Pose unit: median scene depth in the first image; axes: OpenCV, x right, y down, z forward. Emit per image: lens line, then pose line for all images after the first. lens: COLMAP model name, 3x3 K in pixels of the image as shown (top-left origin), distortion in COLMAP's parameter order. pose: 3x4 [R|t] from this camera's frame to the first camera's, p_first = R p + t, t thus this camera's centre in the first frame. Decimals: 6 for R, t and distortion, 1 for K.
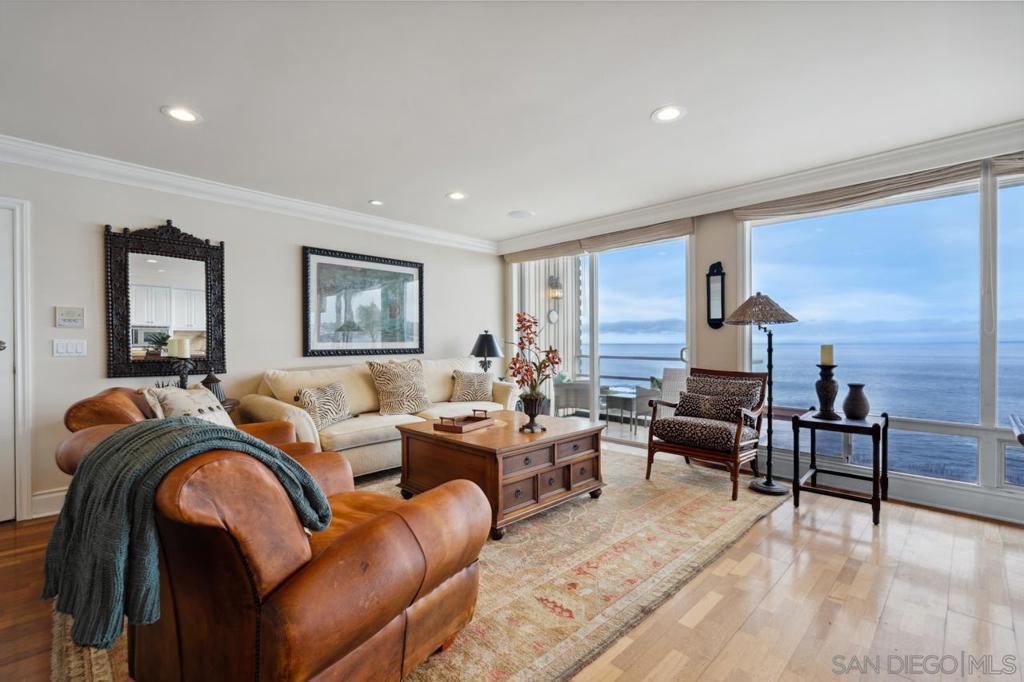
lens RADIAL K [[450.4, 0, 512.0], [0, 450.4, 341.0], [0, 0, 1]] dist [-0.003203, 0.000101]
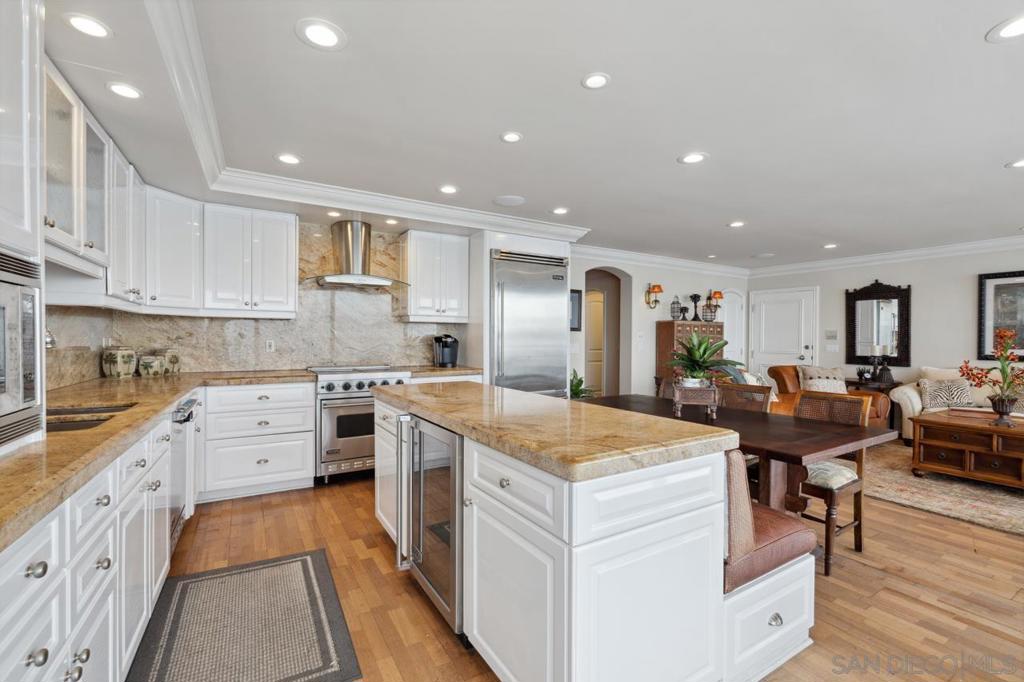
lens RADIAL K [[450.4, 0, 512.0], [0, 450.4, 341.0], [0, 0, 1]] dist [-0.003203, 0.000101]
pose [[-0.229897, 0.005899, -0.973197, 1.301348], [-0.004274, 0.999966, 0.007071, -0.027287], [0.973206, 0.005785, -0.229863, -0.013965]]
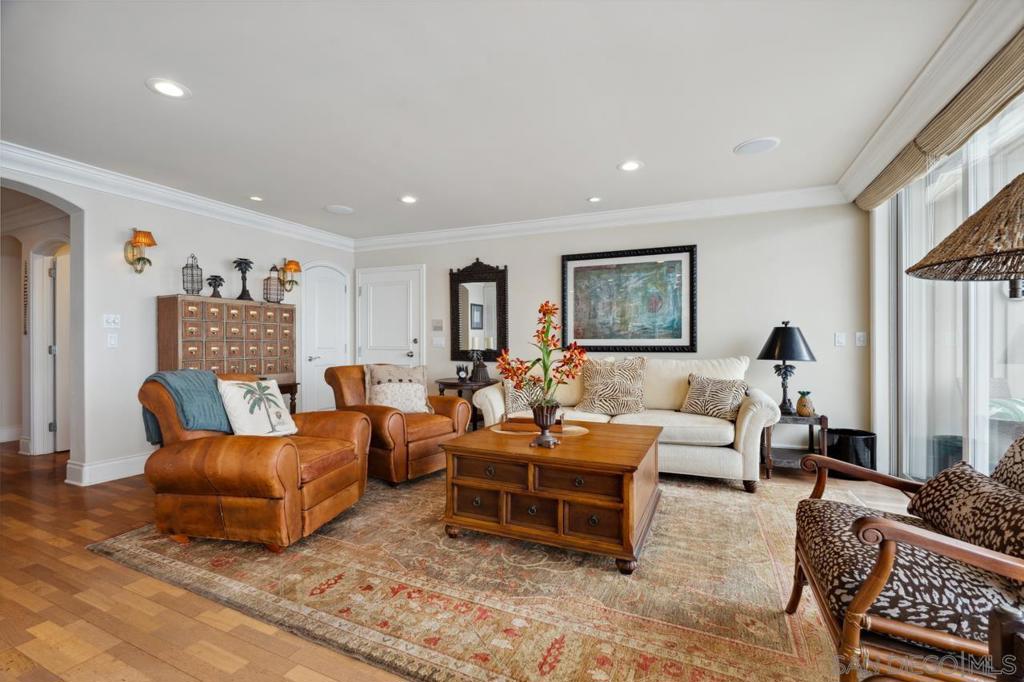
lens RADIAL K [[450.4, 0, 512.0], [0, 450.4, 341.0], [0, 0, 1]] dist [-0.003203, 0.000101]
pose [[0.353886, -0.000905, -0.935288, 0.669413], [0.001104, 0.999999, -0.000551, 0.009633], [0.935288, -0.000837, 0.353887, 0.555416]]
